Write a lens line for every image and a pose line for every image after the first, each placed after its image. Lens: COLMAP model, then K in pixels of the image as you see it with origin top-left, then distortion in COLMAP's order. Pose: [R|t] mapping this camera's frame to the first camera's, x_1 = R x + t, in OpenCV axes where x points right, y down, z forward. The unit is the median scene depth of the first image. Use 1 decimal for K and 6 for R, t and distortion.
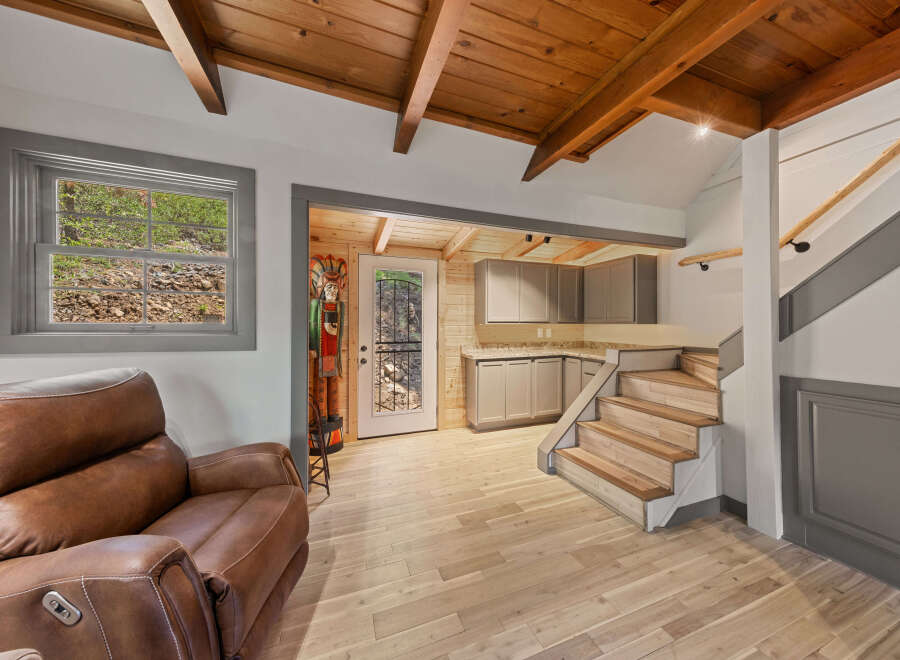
lens RADIAL K [[309.7, 0, 448.0], [0, 309.7, 324.0], [0, 0, 1]] dist [0.006198, -0.000037]
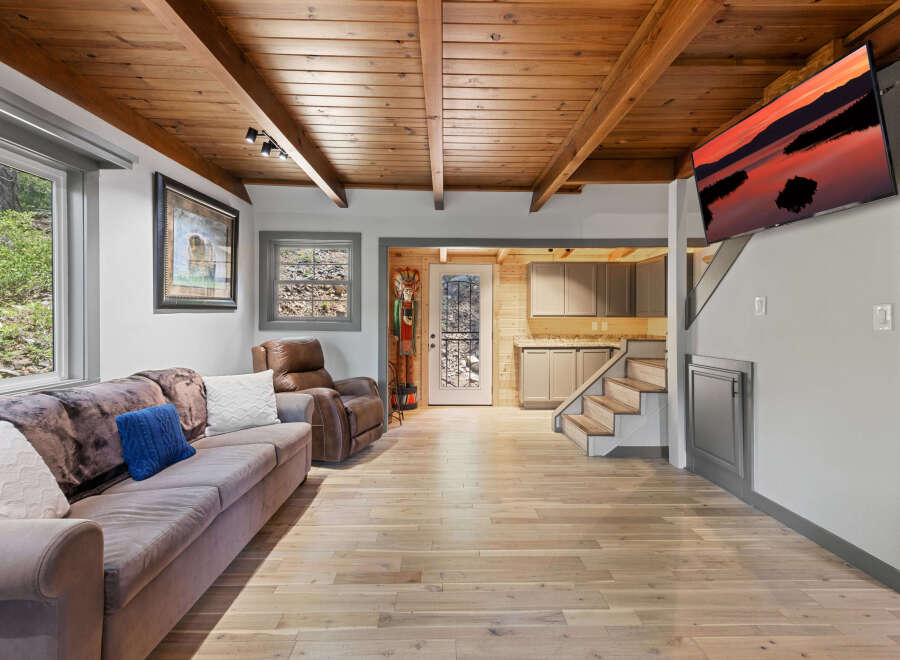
lens RADIAL K [[407.8, 0, 450.0], [0, 407.8, 317.9], [0, 0, 1]] dist [0.001392, 0.000045]
pose [[0.942366, 0.001977, -0.334578, 0.407183], [-0.001853, 0.999998, 0.000690, 0.001622], [0.334579, -0.000030, 0.942368, -0.653069]]
